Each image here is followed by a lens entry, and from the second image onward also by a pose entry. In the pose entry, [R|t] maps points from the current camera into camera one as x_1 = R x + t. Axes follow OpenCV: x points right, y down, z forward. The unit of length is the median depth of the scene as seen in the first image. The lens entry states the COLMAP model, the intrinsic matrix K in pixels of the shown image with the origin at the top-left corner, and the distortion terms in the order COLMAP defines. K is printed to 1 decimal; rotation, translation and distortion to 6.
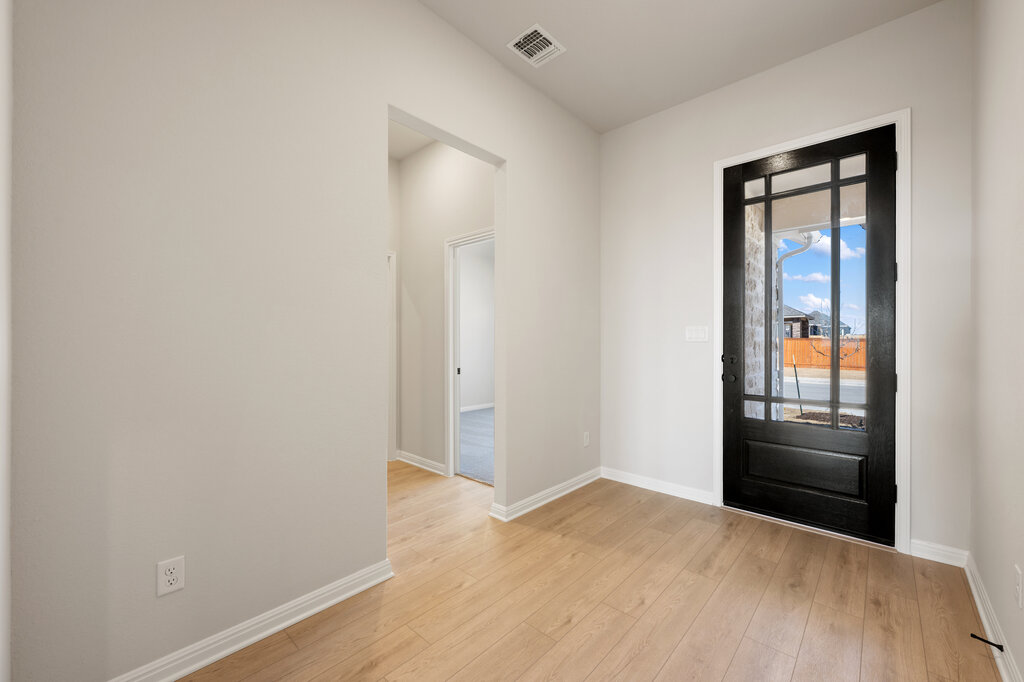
lens RADIAL K [[406.4, 0, 511.8], [0, 406.4, 344.1], [0, 0, 1]] dist [-0.000598, -0.000067]
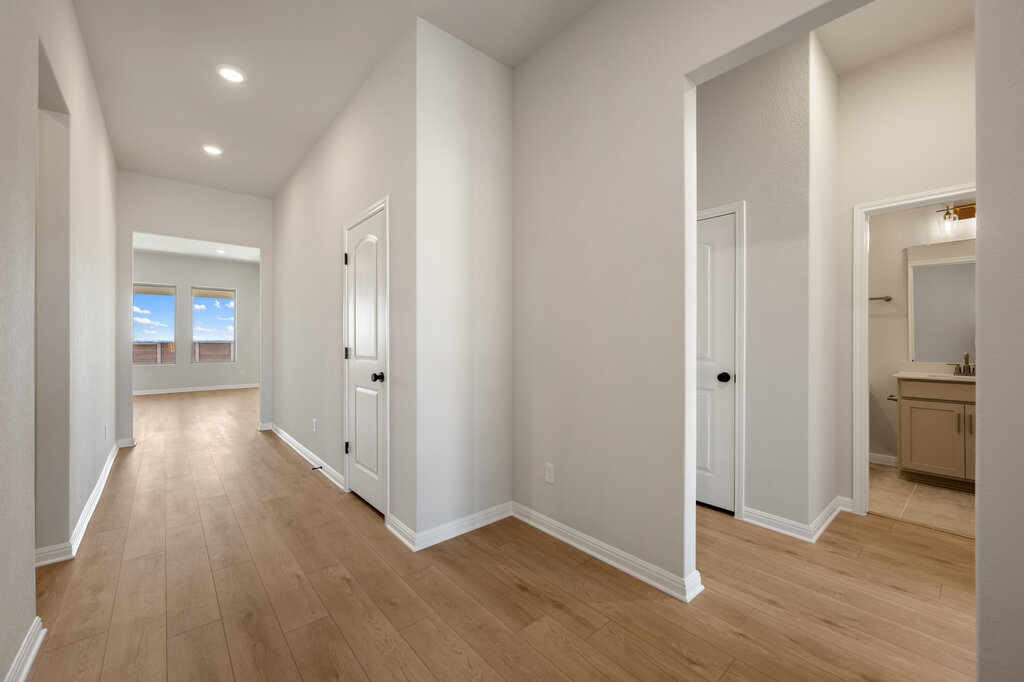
lens RADIAL K [[405.9, 0, 510.6], [0, 405.9, 323.1], [0, 0, 1]] dist [0.000089, 0.000006]
pose [[-0.118818, -0.040352, -0.992096, 1.197926], [-0.000828, 0.999178, -0.040541, -0.009896], [0.992916, -0.003995, -0.118753, 1.311570]]
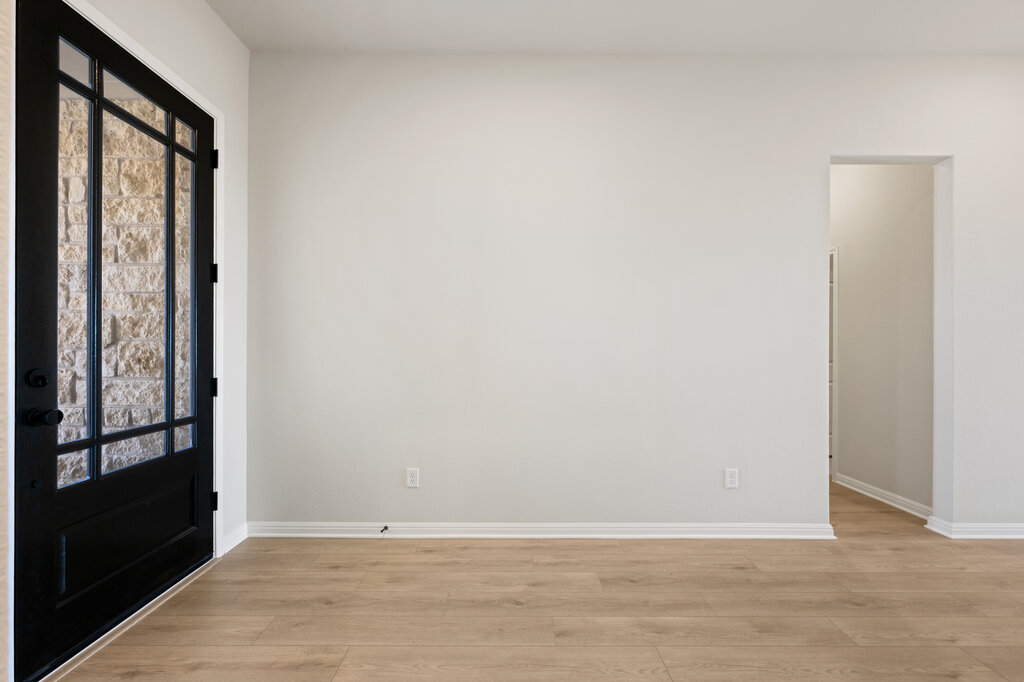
lens RADIAL K [[406.4, 0, 511.8], [0, 406.4, 344.1], [0, 0, 1]] dist [-0.000598, -0.000067]
pose [[-0.677290, -0.004863, 0.735700, -0.229053], [-0.005088, 0.999985, 0.001925, -0.011069], [-0.735699, -0.002439, -0.677304, 1.037660]]
